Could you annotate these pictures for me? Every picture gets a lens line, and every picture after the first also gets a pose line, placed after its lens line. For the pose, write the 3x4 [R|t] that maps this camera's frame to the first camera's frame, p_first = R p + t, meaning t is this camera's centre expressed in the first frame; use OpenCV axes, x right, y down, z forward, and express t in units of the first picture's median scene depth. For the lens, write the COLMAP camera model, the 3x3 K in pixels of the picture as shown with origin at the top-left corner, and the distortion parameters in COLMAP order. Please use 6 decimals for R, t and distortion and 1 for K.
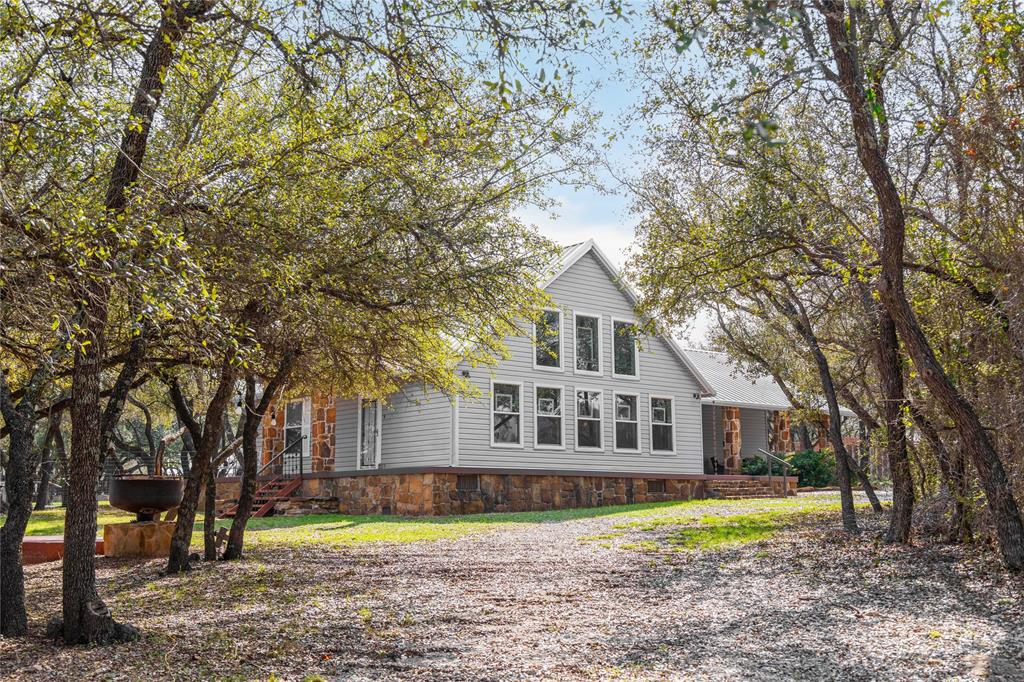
lens RADIAL K [[1178.4, 0, 512.3], [0, 1178.4, 340.6], [0, 0, 1]] dist [0.010091, 0.000000]
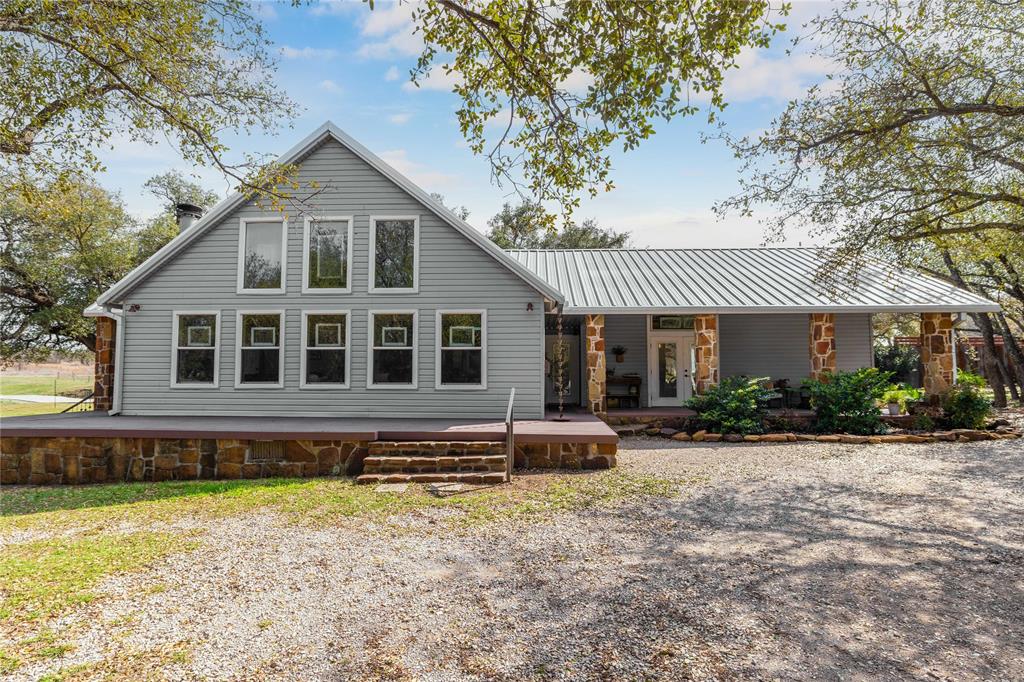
lens RADIAL K [[511.8, 0, 511.3], [0, 511.8, 344.0], [0, 0, 1]] dist [0.002985, 0.000142]
pose [[0.719262, -0.037354, -0.693734, 0.413131], [0.095552, 0.994383, 0.045525, 0.062142], [0.688137, -0.099032, 0.718791, 0.870261]]
